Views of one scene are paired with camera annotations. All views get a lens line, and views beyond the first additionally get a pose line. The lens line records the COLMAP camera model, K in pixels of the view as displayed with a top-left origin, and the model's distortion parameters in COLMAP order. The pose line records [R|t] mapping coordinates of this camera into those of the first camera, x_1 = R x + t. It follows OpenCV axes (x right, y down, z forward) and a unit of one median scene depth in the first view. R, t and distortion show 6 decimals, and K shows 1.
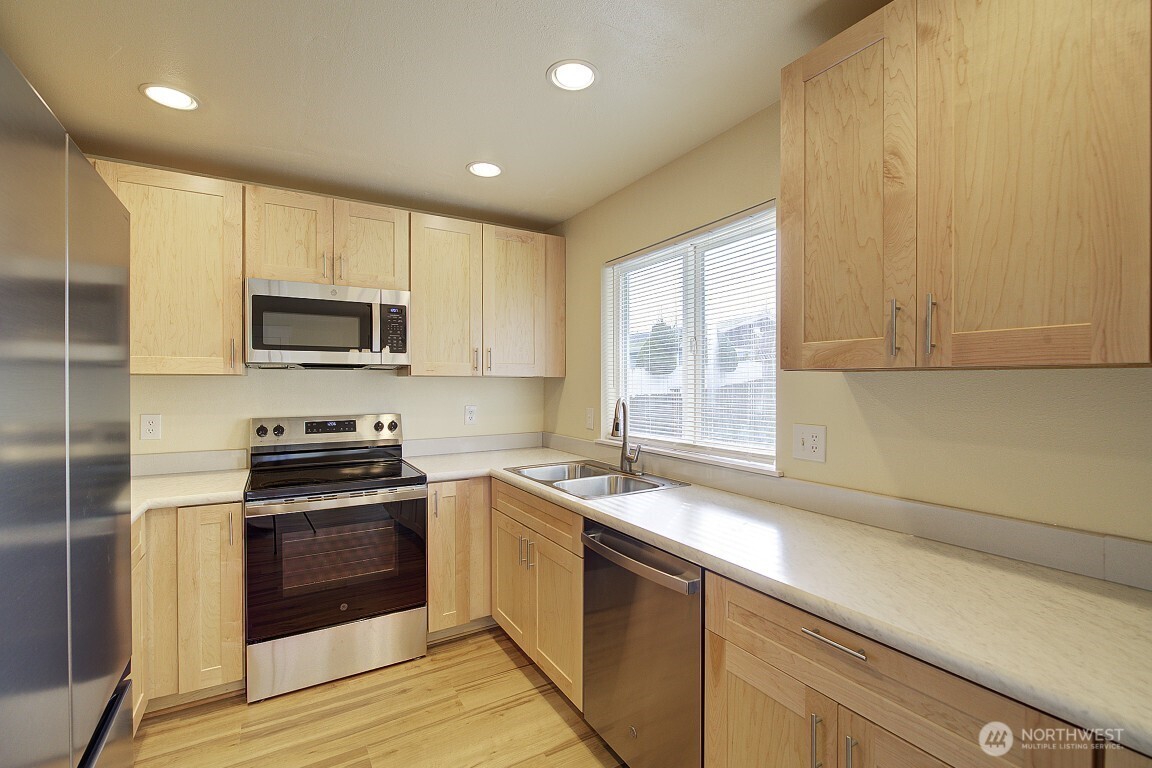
lens RADIAL K [[499.7, 0, 573.2], [0, 499.7, 386.5], [0, 0, 1]] dist [-0.007811, 0.000046]
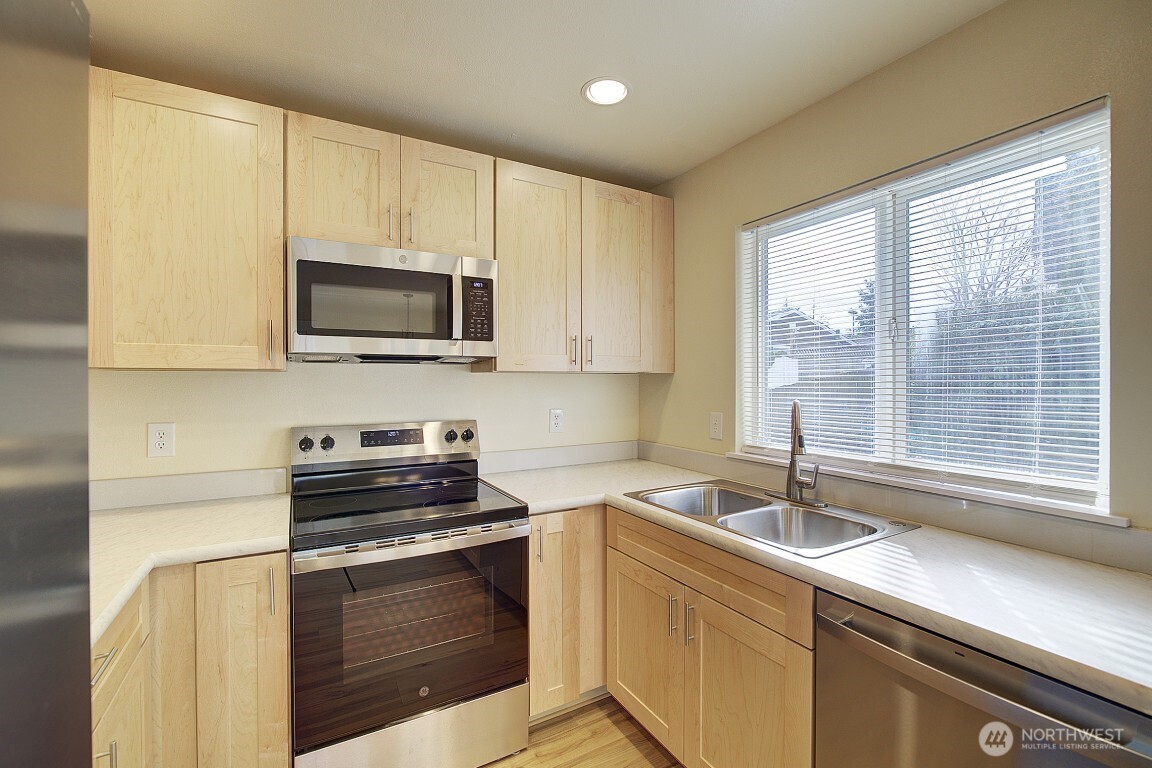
lens RADIAL K [[495.7, 0, 576.0], [0, 495.7, 384.0], [0, 0, 1]] dist [-0.009774, 0.000021]
pose [[0.999826, -0.000580, -0.018628, -0.202192], [0.000583, 1.000000, 0.000122, -0.002012], [0.018628, -0.000133, 0.999826, 0.258345]]
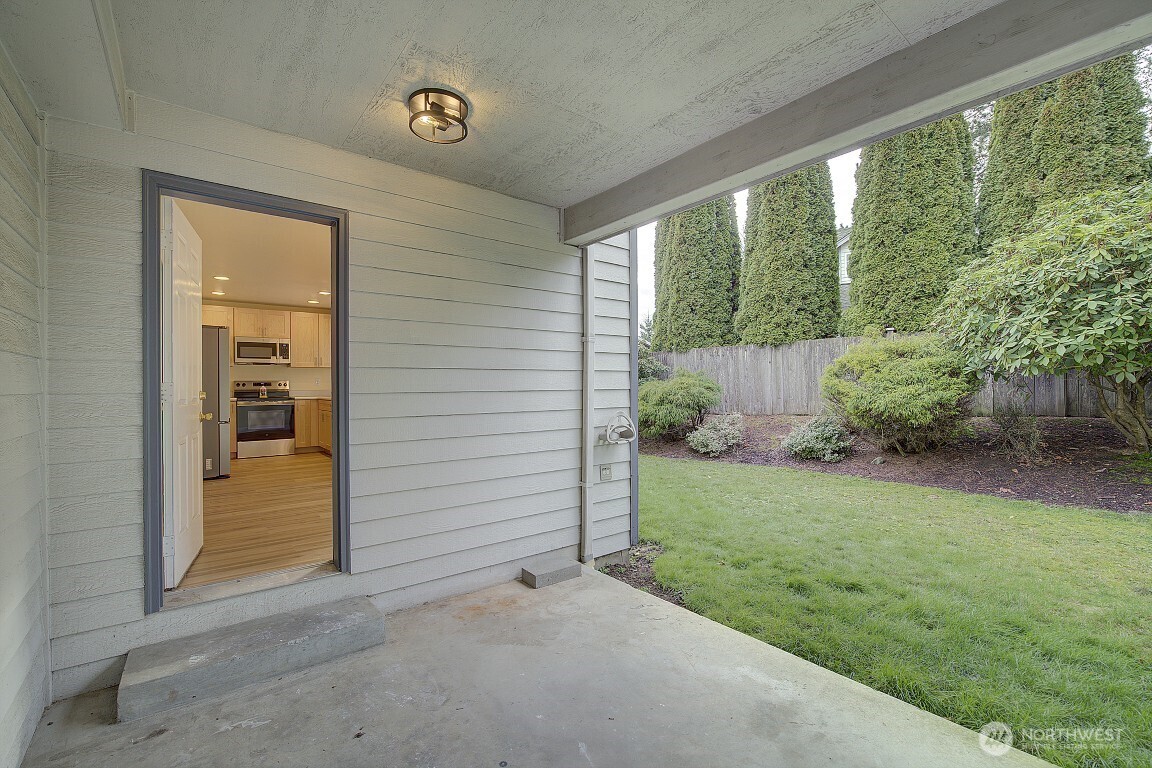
lens RADIAL K [[495.7, 0, 576.0], [0, 495.7, 384.0], [0, 0, 1]] dist [-0.009774, 0.000021]
pose [[0.990875, -0.011981, 0.134248, 1.029104], [0.013956, 0.999808, -0.013780, 0.156414], [-0.134057, 0.015528, 0.990852, -2.292884]]
